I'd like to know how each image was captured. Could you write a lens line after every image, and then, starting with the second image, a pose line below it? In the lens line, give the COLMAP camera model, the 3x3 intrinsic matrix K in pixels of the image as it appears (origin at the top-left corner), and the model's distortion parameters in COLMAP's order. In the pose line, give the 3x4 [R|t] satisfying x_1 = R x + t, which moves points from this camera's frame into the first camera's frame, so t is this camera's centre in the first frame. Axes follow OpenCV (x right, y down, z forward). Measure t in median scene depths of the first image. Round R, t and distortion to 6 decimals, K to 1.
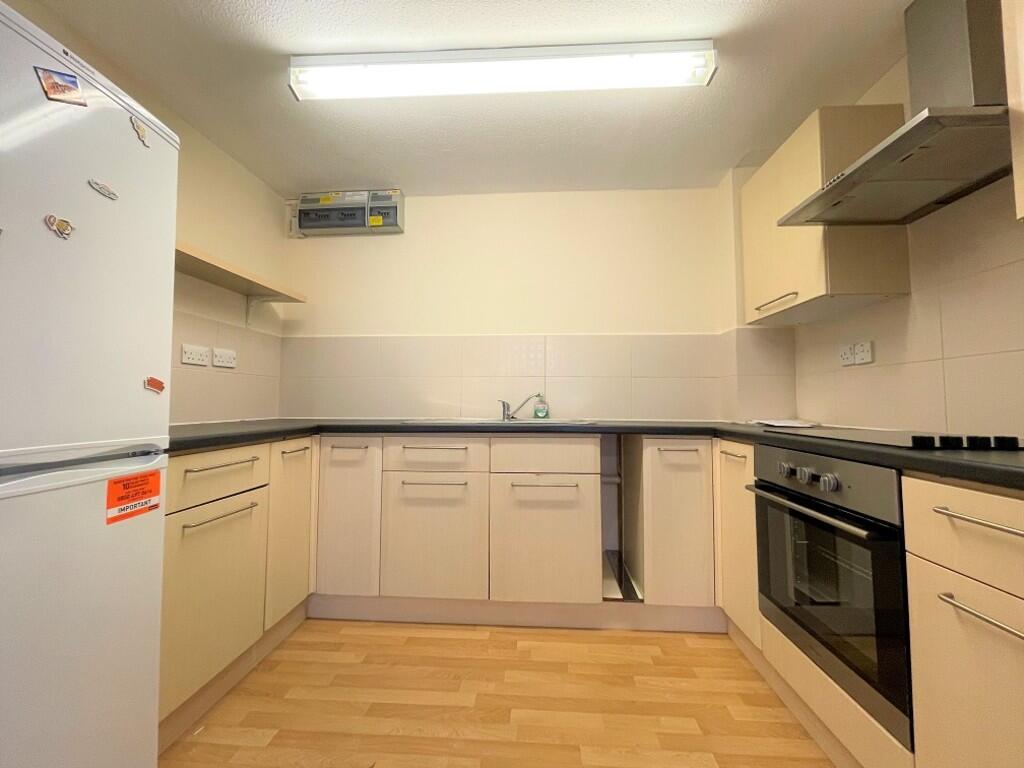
lens RADIAL K [[417.9, 0, 516.5], [0, 417.9, 380.1], [0, 0, 1]] dist [-0.002573, 0.000009]
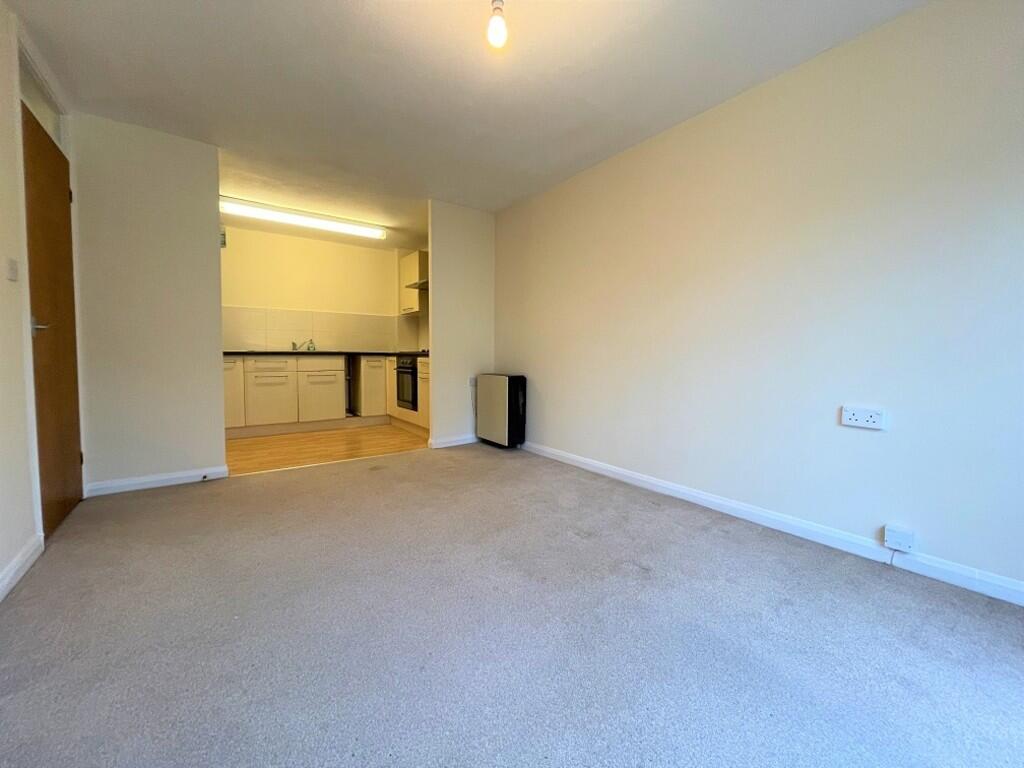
lens RADIAL K [[417.9, 0, 519.0], [0, 417.9, 378.4], [0, 0, 1]] dist [-0.002573, 0.000009]
pose [[0.775375, -0.037798, 0.630369, -0.598869], [-0.047193, 0.991948, 0.117527, -0.084392], [-0.629735, -0.120876, 0.767347, -1.687190]]
